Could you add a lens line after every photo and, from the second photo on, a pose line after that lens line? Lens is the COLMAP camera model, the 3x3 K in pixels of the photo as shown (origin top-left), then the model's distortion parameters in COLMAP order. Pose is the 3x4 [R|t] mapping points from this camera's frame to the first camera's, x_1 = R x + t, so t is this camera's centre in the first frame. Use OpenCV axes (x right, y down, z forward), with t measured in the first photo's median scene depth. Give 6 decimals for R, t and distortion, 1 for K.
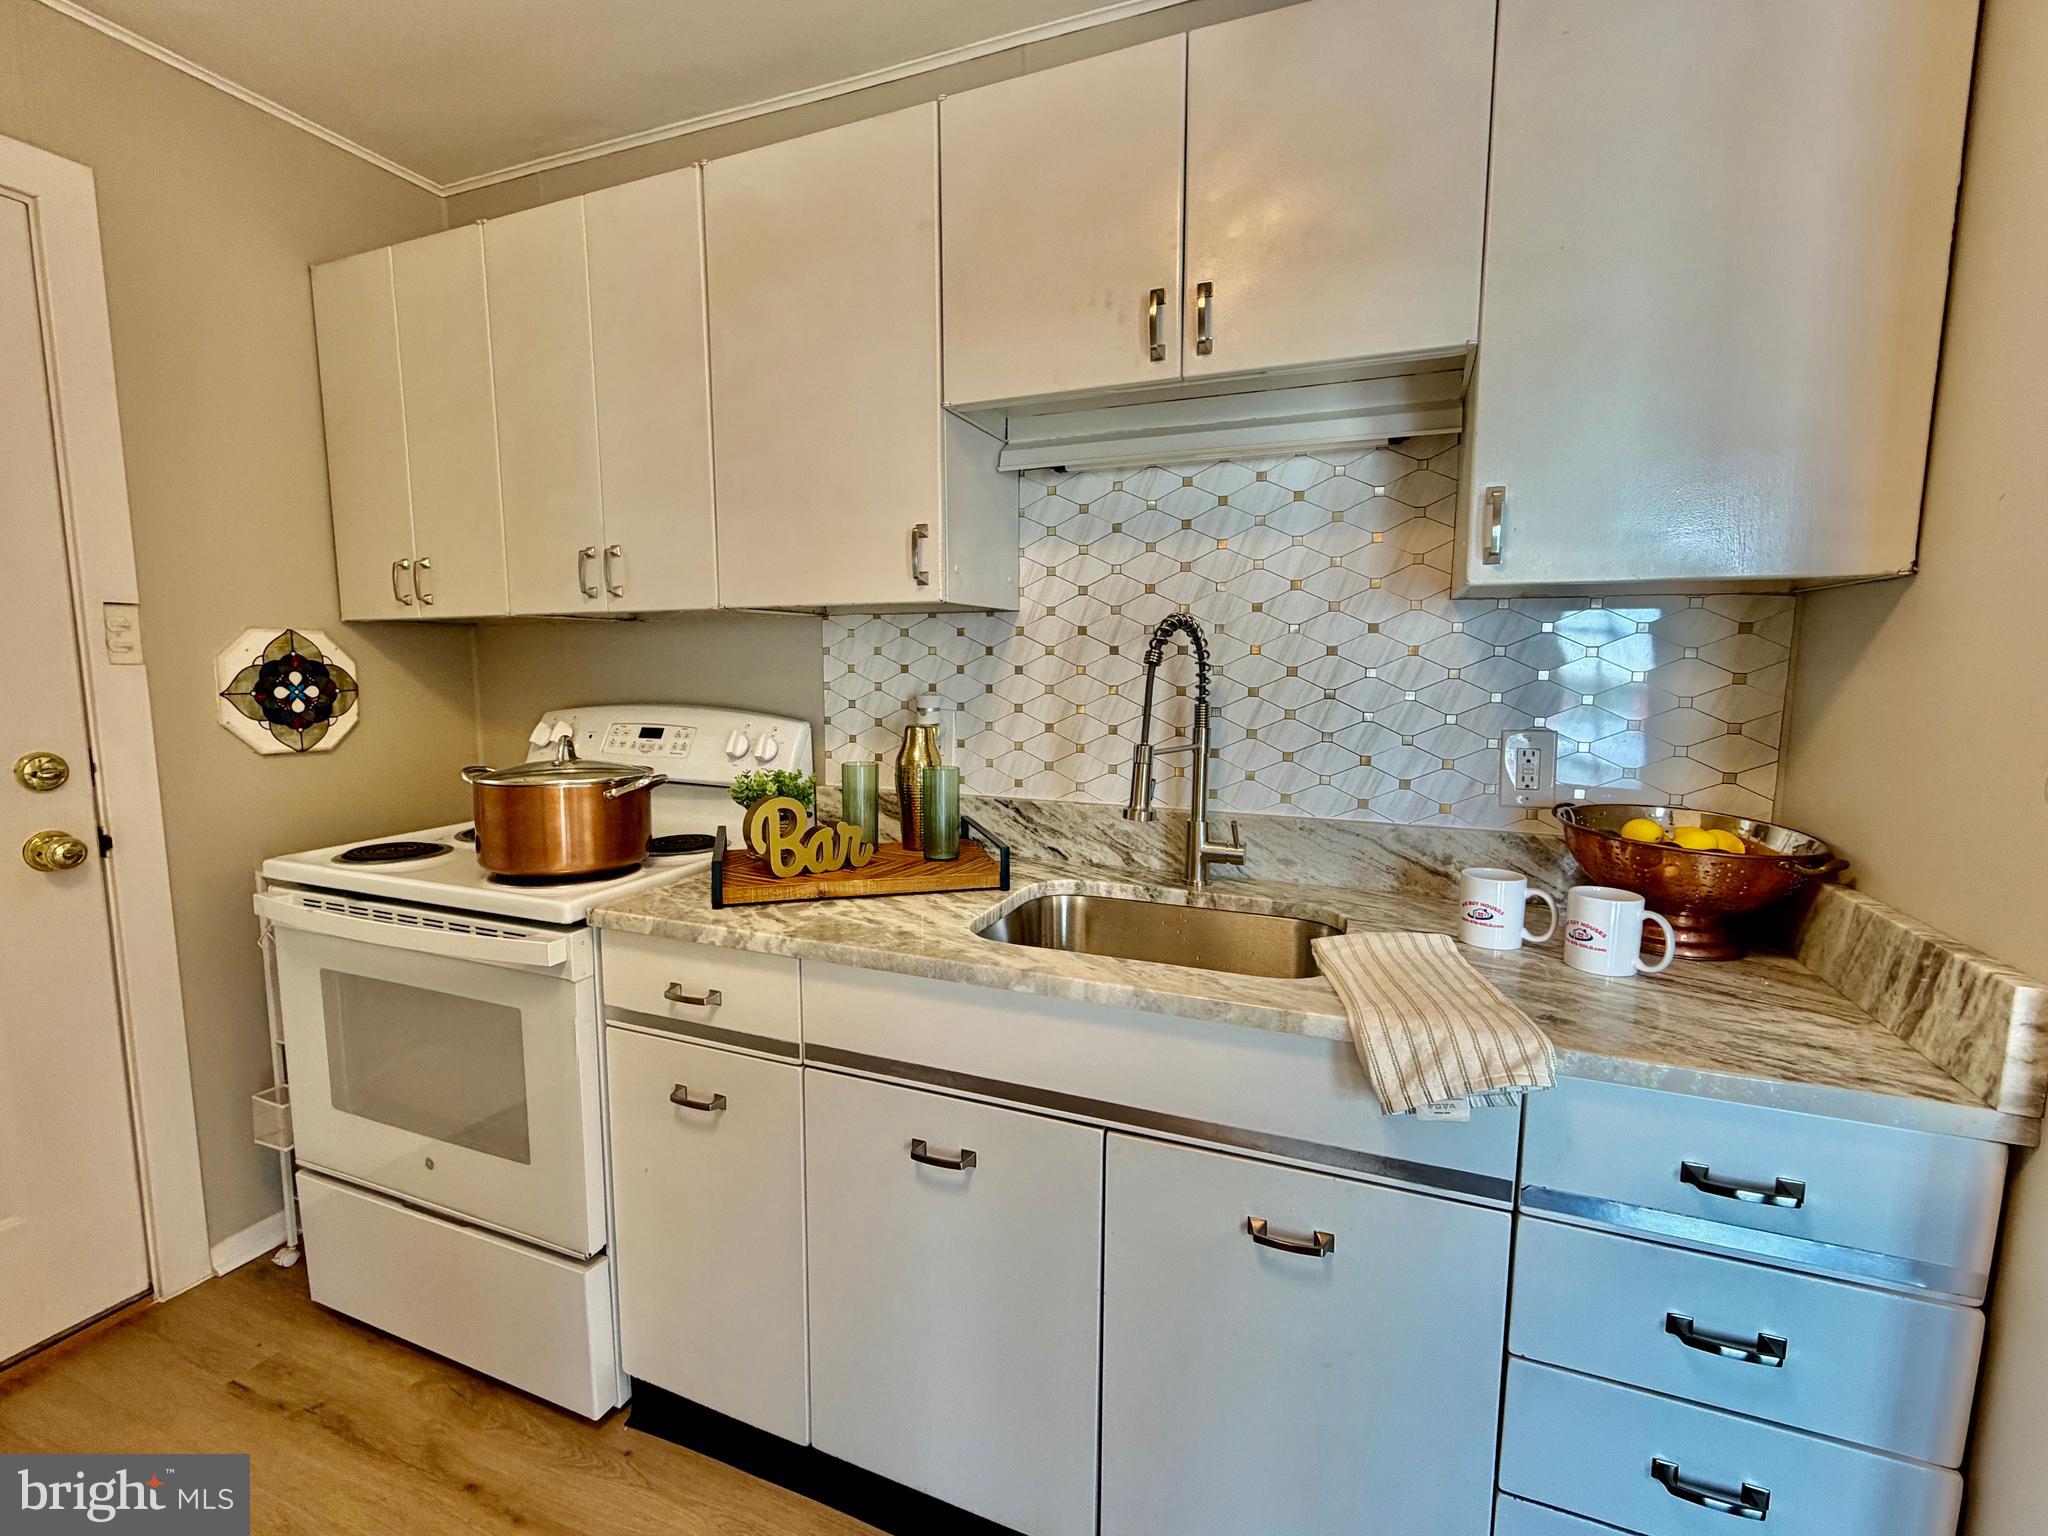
lens RADIAL K [[913.7, 0, 1019.8], [0, 913.7, 767.7], [0, 0, 1]] dist [0.001223, -0.000522]
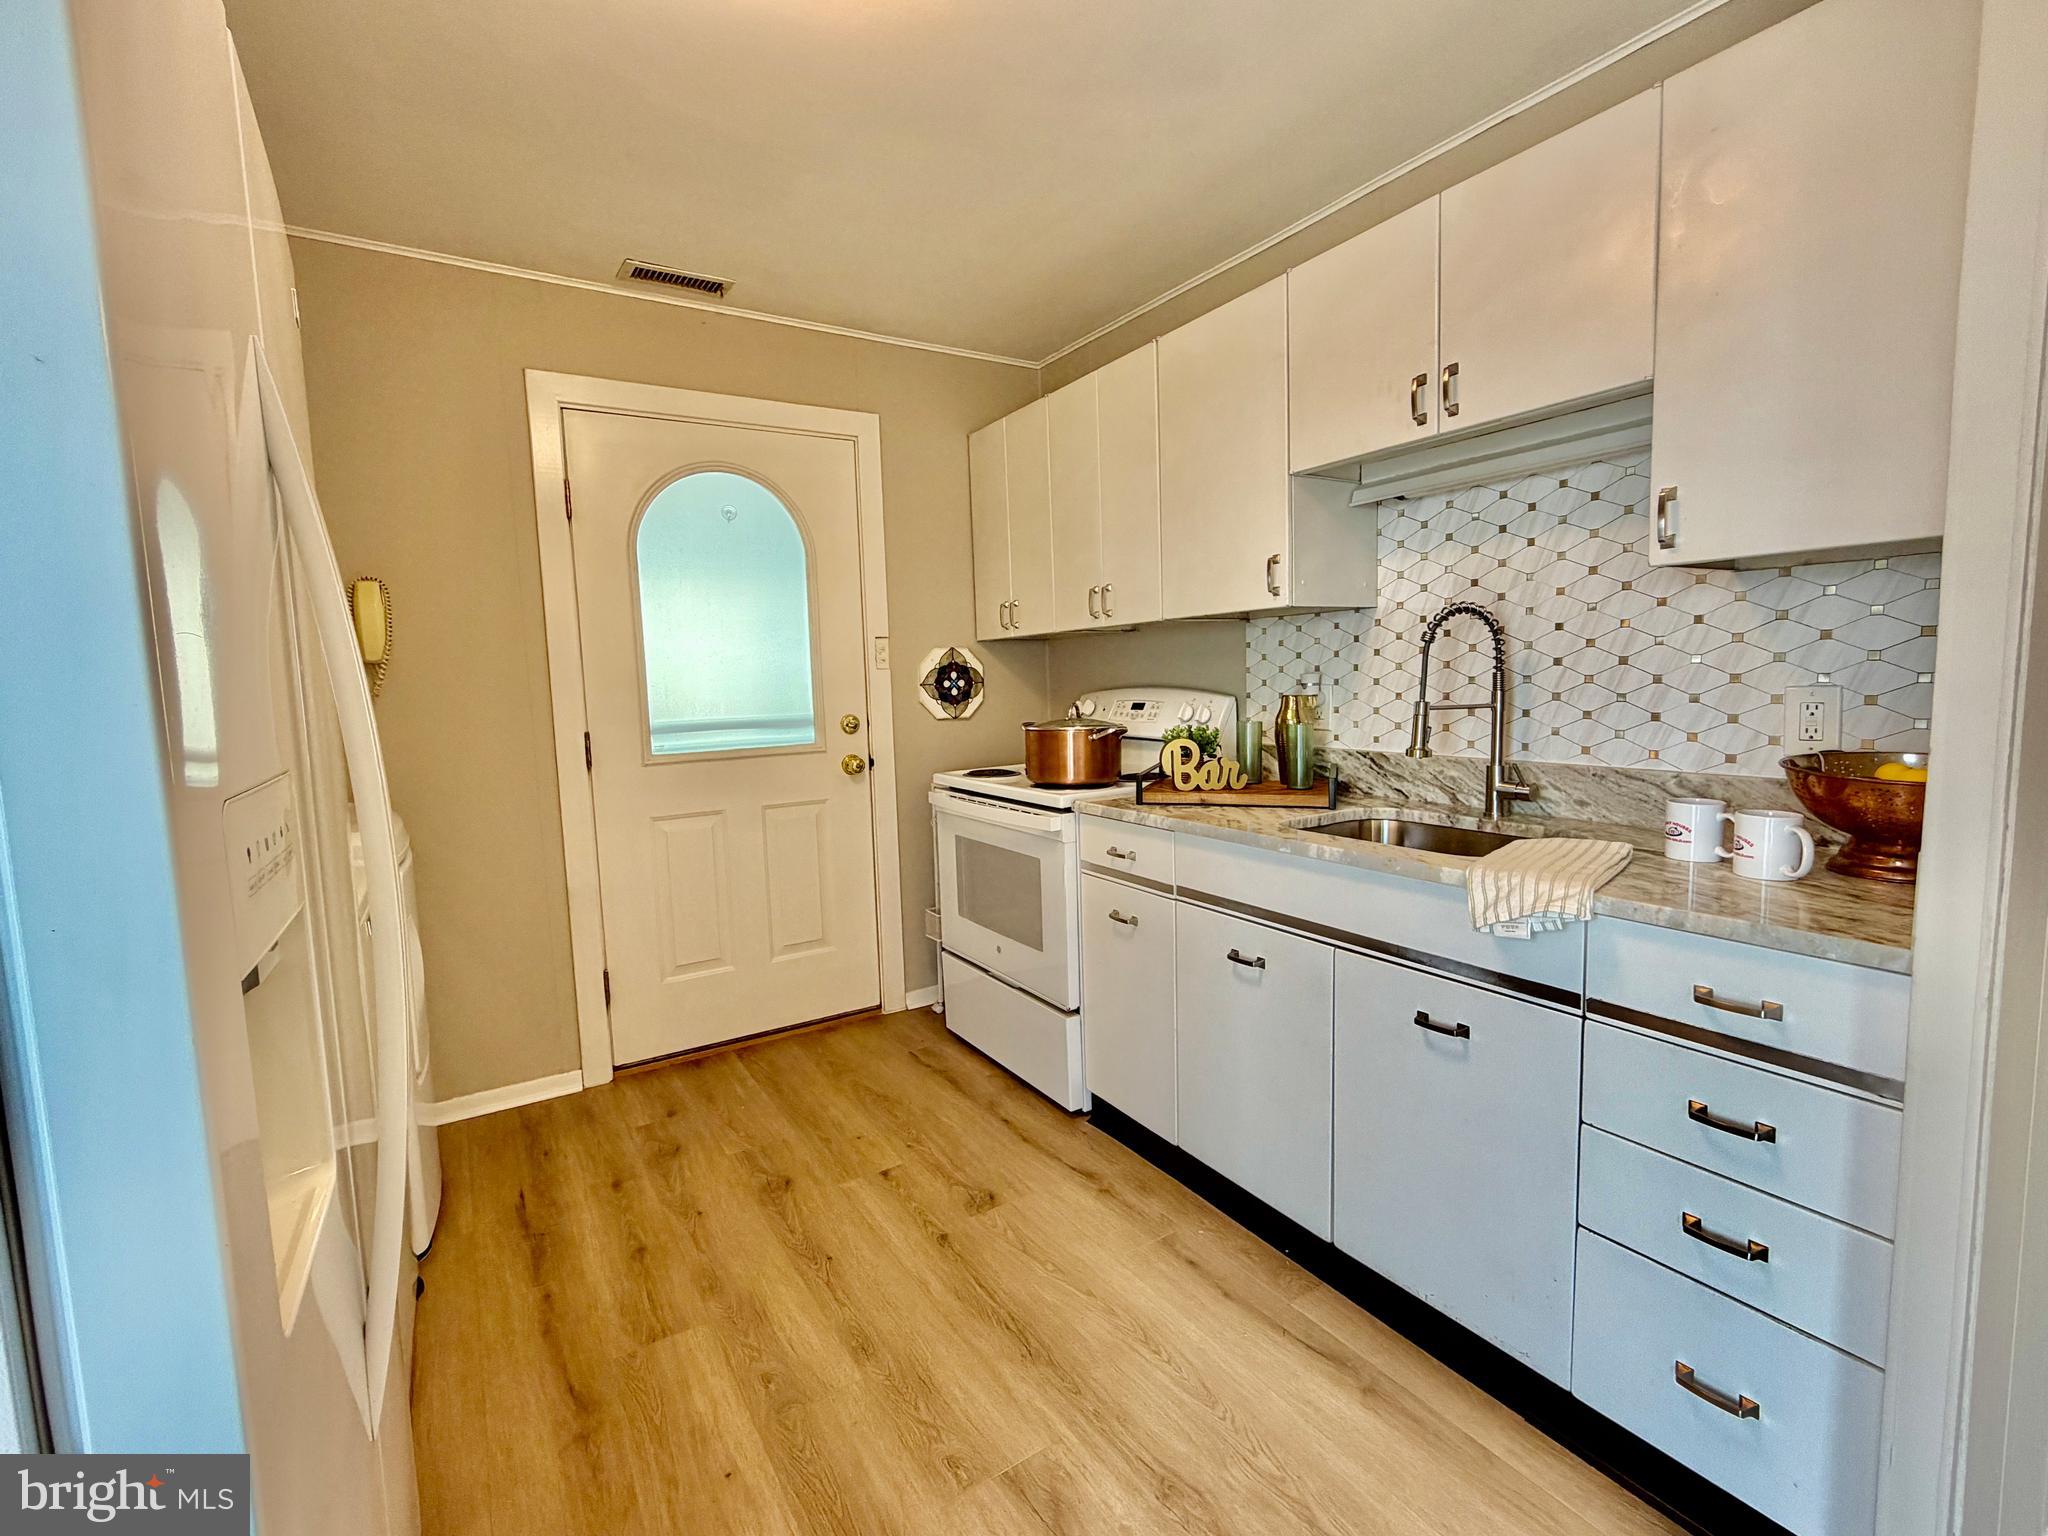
lens RADIAL K [[913.7, 0, 1019.8], [0, 913.7, 767.7], [0, 0, 1]] dist [0.001223, -0.000522]
pose [[0.811167, 0.031613, -0.583959, 0.384691], [-0.034786, 0.999378, 0.005782, 0.074190], [0.583779, 0.015624, 0.811762, -0.387475]]
